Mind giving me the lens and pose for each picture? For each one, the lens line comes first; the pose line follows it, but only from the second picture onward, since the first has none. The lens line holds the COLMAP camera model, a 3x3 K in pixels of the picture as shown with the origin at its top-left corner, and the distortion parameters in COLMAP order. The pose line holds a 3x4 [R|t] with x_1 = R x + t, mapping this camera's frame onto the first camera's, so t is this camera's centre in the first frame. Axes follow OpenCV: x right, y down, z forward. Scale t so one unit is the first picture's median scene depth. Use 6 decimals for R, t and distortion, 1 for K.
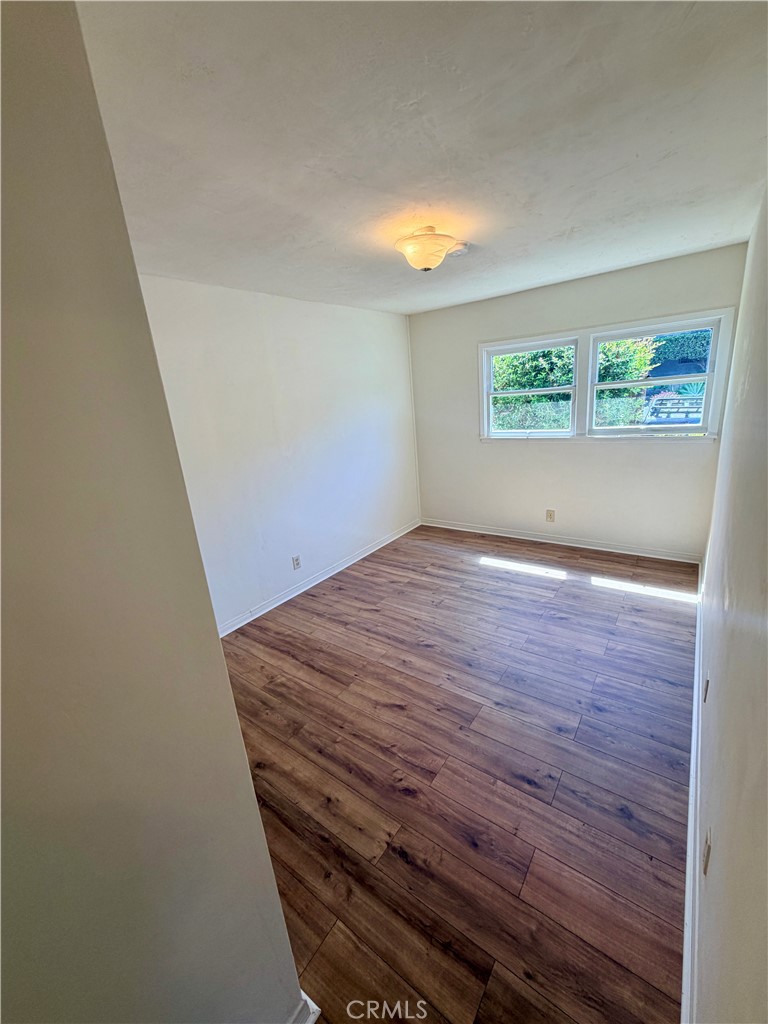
lens RADIAL K [[406.6, 0, 384.9], [0, 406.6, 509.3], [0, 0, 1]] dist [0.000452, 0.000556]
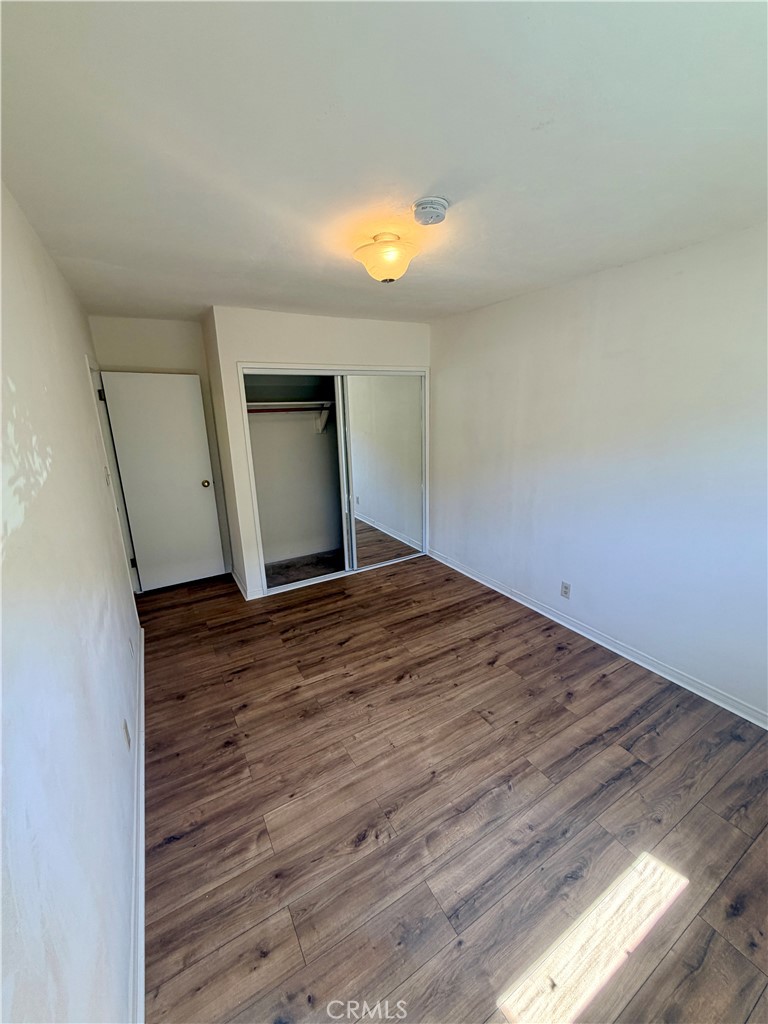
lens RADIAL K [[406.6, 0, 384.9], [0, 406.6, 509.3], [0, 0, 1]] dist [0.000452, 0.000556]
pose [[-0.389806, 0.325761, -0.861354, 0.856834], [-0.195032, 0.884923, 0.422936, -0.429900], [0.900008, 0.332855, -0.281415, 1.168322]]
